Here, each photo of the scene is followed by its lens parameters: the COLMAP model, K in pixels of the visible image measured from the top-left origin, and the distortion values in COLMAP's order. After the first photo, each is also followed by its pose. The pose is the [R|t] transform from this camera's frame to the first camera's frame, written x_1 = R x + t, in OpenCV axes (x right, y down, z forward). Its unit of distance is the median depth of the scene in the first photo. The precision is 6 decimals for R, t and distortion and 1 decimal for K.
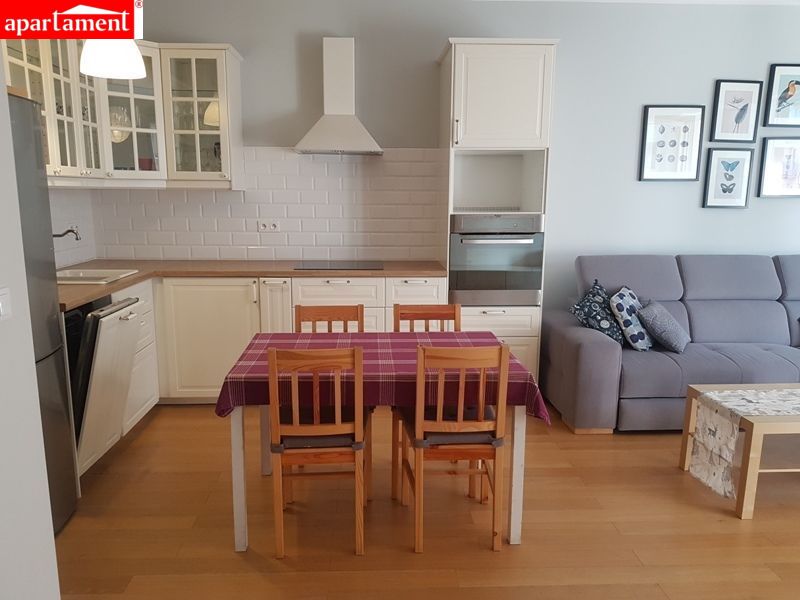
lens RADIAL K [[631.5, 0, 396.3], [0, 631.5, 317.9], [0, 0, 1]] dist [0.004552, -0.009909]
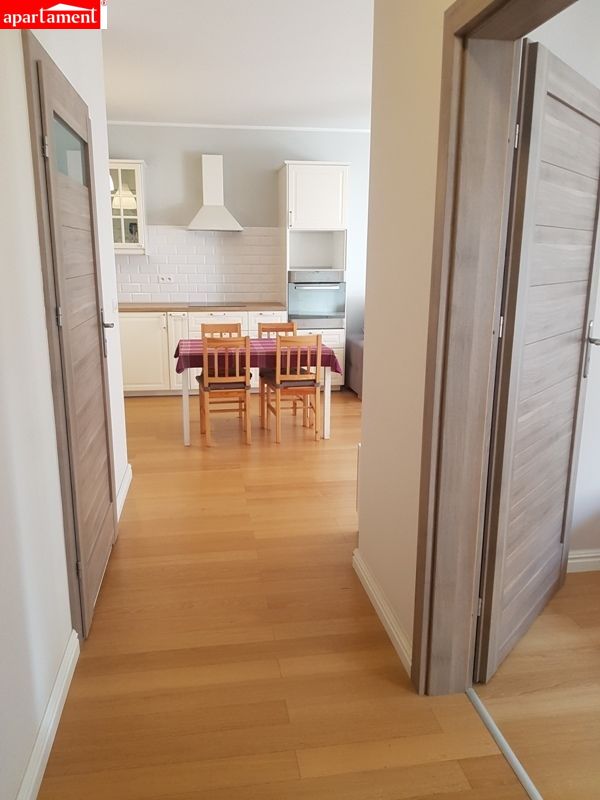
lens RADIAL K [[631.5, 0, 300.0], [0, 631.5, 400.0], [0, 0, 1]] dist [0.004552, -0.009909]
pose [[0.992860, -0.025231, 0.116586, -0.078215], [0.020967, 0.999071, 0.037662, 0.102335], [-0.117428, -0.034948, 0.992466, -0.598746]]
